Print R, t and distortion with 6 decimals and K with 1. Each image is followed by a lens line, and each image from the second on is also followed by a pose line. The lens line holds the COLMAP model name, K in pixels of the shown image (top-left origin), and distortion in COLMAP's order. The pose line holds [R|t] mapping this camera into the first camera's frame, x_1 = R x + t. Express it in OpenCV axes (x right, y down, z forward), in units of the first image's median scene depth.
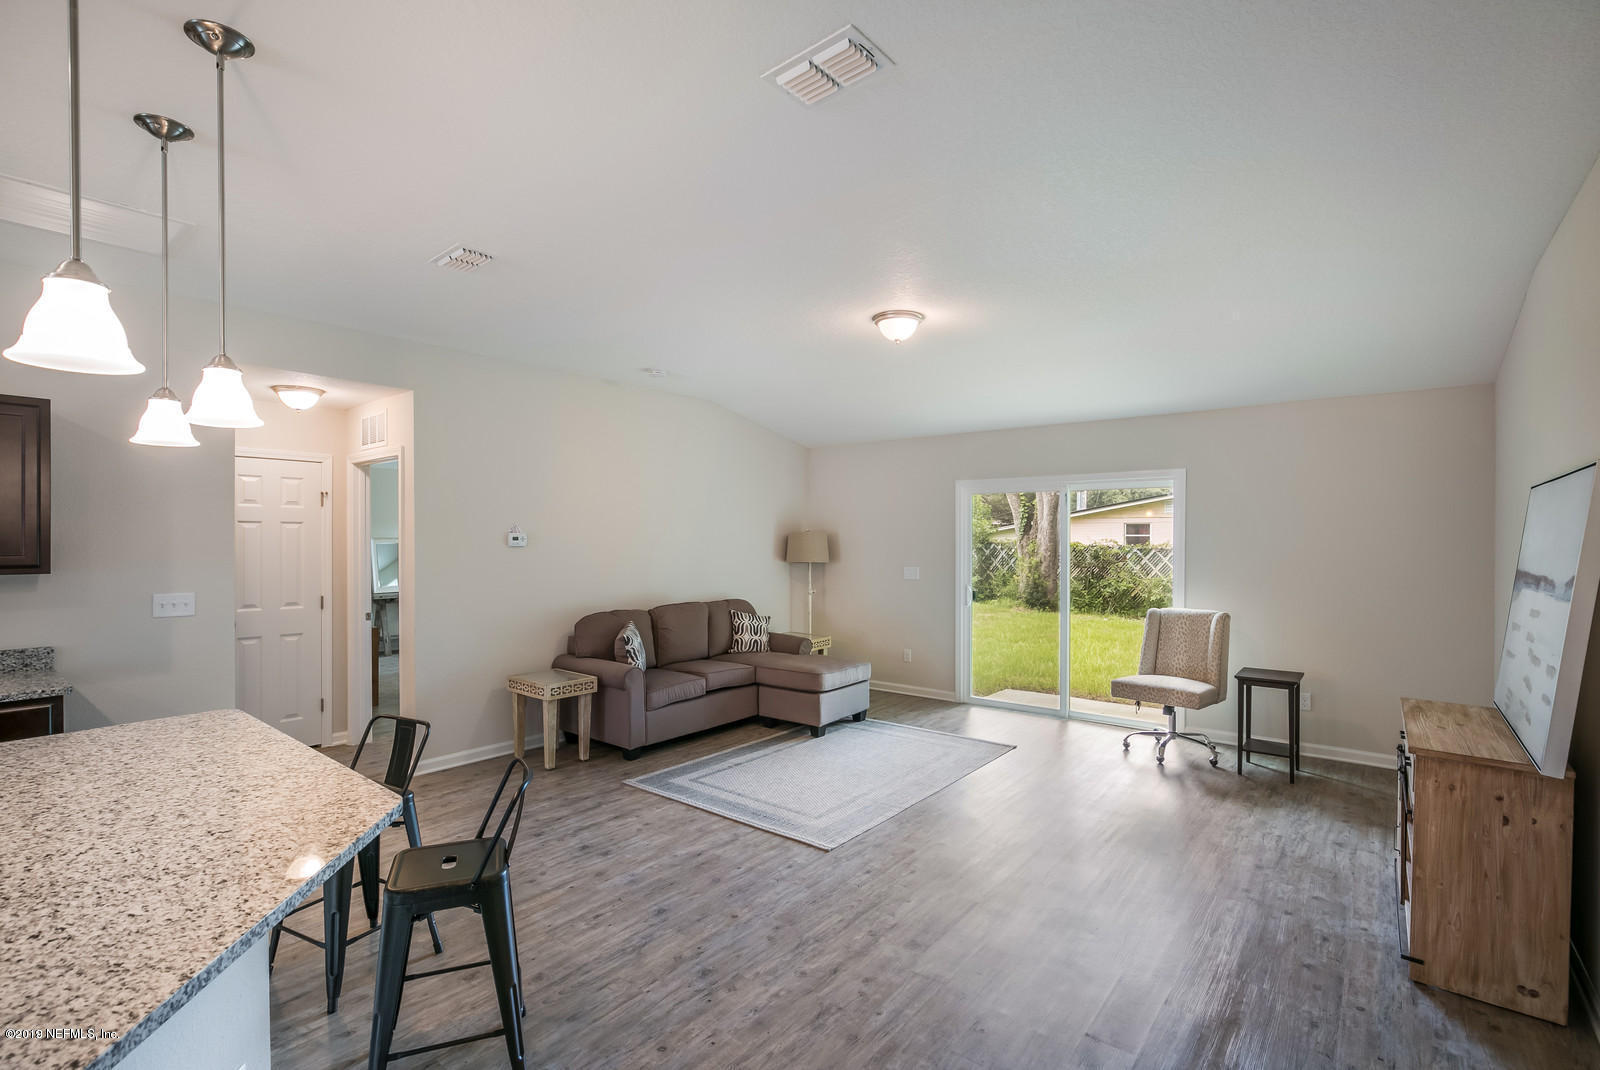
lens RADIAL K [[731.8, 0, 787.6], [0, 731.8, 543.2], [0, 0, 1]] dist [-0.018919, 0.002713]
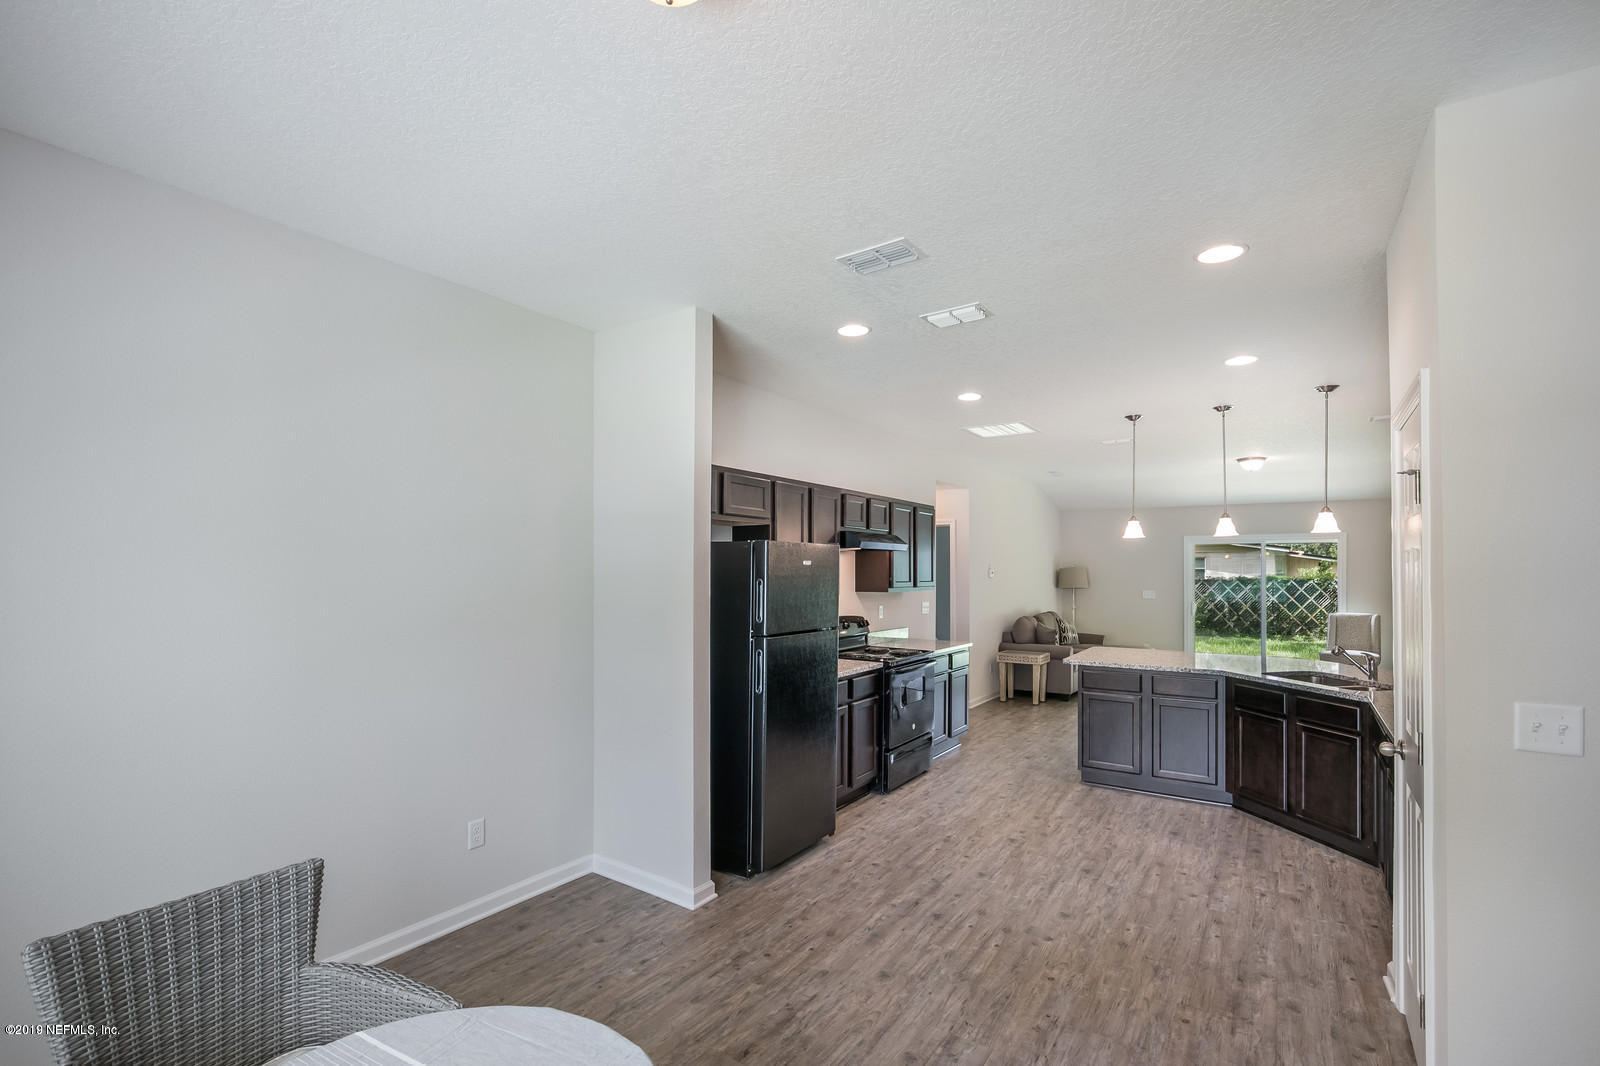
lens RADIAL K [[731.8, 0, 796.2], [0, 731.8, 557.6], [0, 0, 1]] dist [-0.018919, 0.002713]
pose [[0.995526, 0.000016, 0.094488, -1.353024], [0.002671, 0.999595, -0.028318, 0.002106], [-0.094450, 0.028444, 0.995123, -0.866504]]
